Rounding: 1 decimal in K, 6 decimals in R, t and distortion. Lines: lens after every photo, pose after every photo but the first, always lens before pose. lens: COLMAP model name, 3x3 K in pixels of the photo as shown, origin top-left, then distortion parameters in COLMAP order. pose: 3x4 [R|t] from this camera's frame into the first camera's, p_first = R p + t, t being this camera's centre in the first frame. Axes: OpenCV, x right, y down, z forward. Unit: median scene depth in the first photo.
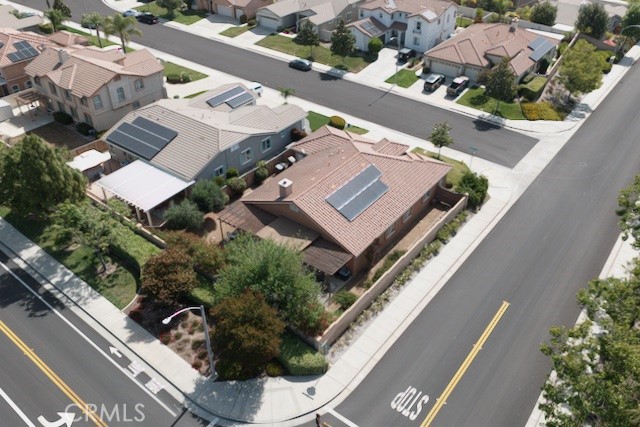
lens RADIAL K [[527.8, 0, 317.7], [0, 527.8, 216.7], [0, 0, 1]] dist [0.006817, -0.010156]
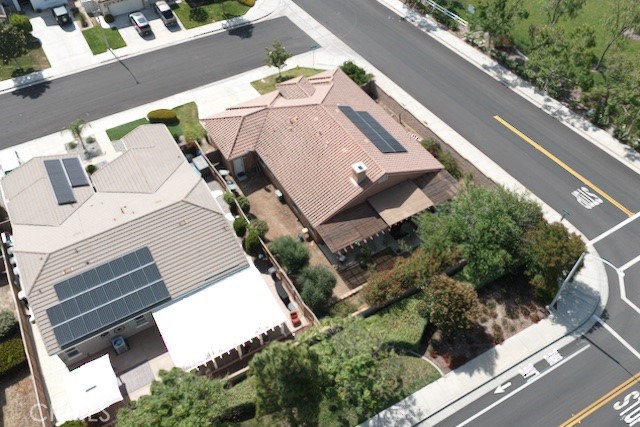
lens RADIAL K [[527.8, 0, 317.7], [0, 527.8, 216.7], [0, 0, 1]] dist [0.006817, -0.010156]
pose [[0.379295, -0.704075, 0.600345, -0.775559], [0.557220, 0.691791, 0.459272, -0.516824], [-0.738675, 0.160325, 0.654718, 0.522000]]
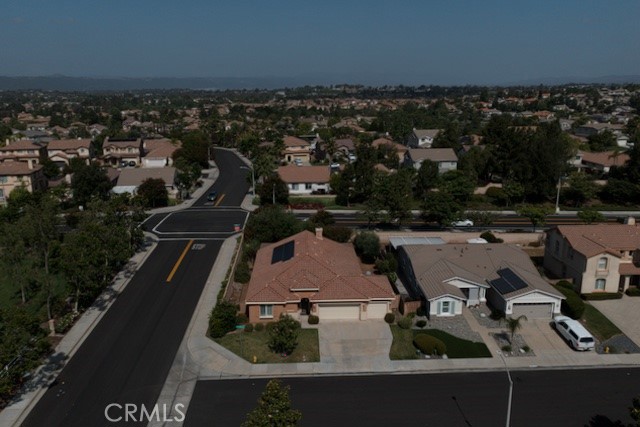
lens RADIAL K [[527.8, 0, 317.7], [0, 527.8, 216.7], [0, 0, 1]] dist [0.006817, -0.010156]
pose [[-0.772996, 0.156714, -0.614750, 0.988912], [-0.375019, 0.668705, 0.642023, -1.204299], [0.511701, 0.726825, -0.458135, 1.870939]]
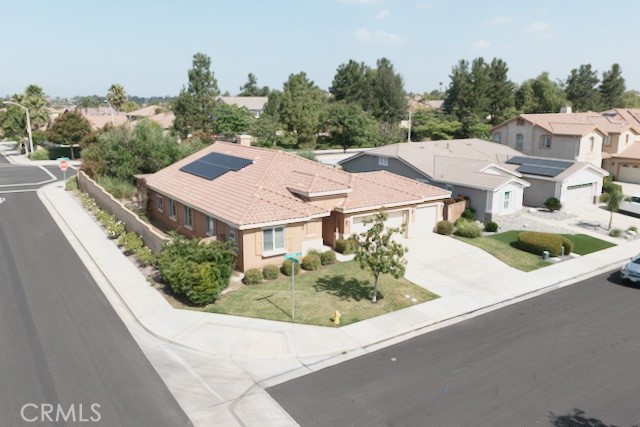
lens RADIAL K [[527.8, 0, 317.7], [0, 527.8, 216.7], [0, 0, 1]] dist [0.006817, -0.010156]
pose [[-0.326018, 0.202059, -0.923517, 0.904106], [-0.561298, 0.744691, 0.361081, -0.421769], [0.760695, 0.636087, -0.129367, 1.468807]]
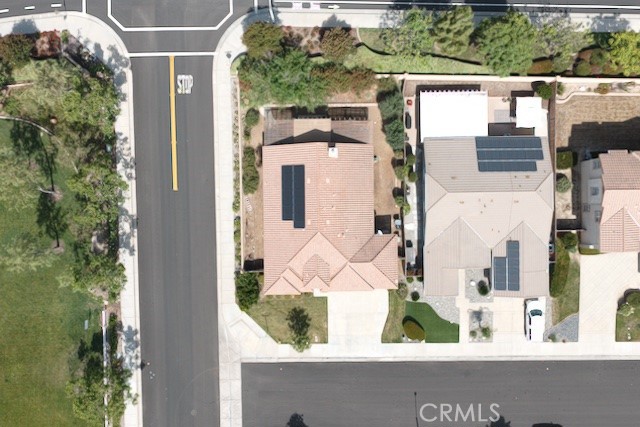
lens RADIAL K [[527.8, 0, 317.7], [0, 527.8, 216.7], [0, 0, 1]] dist [0.006817, -0.010156]
pose [[-0.787201, 0.616595, 0.011173, 0.059805], [-0.362618, -0.477454, 0.800341, -1.307136], [0.498821, 0.625978, 0.599441, 0.328299]]
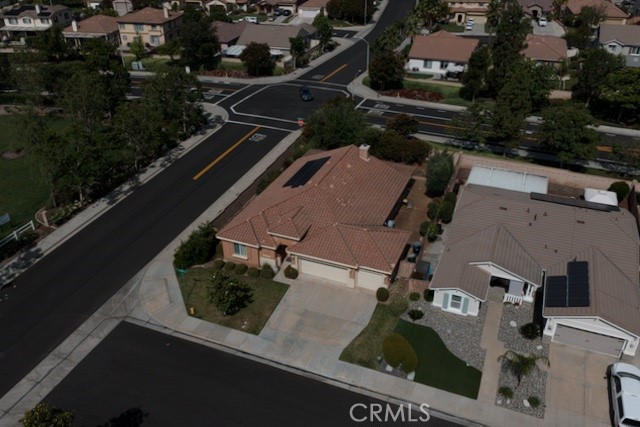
lens RADIAL K [[527.8, 0, 317.7], [0, 527.8, 216.7], [0, 0, 1]] dist [0.006817, -0.010156]
pose [[-0.966179, 0.137685, -0.218039, 0.369377], [-0.147294, 0.399369, 0.904881, -1.208485], [0.211666, 0.906393, -0.365581, 1.745276]]
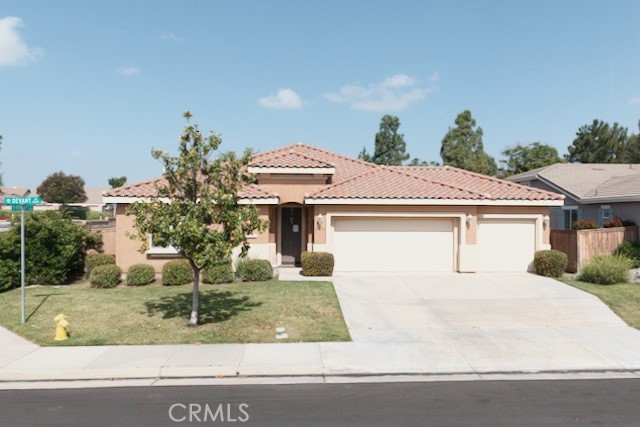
lens RADIAL K [[527.8, 0, 317.7], [0, 527.8, 216.7], [0, 0, 1]] dist [0.006817, -0.010156]
pose [[-0.766395, -0.001166, -0.642369, 0.479640], [-0.383047, 0.803588, 0.455546, -0.373708], [0.515668, 0.595185, -0.616312, 1.680411]]
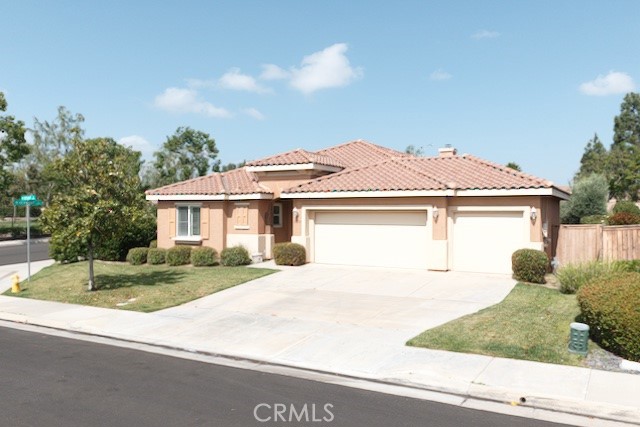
lens RADIAL K [[527.8, 0, 317.7], [0, 527.8, 216.7], [0, 0, 1]] dist [0.006817, -0.010156]
pose [[-0.990871, -0.003365, -0.134773, 0.235482], [-0.082897, 0.803572, 0.589407, -0.447243], [0.106317, 0.595198, -0.796515, 1.789527]]
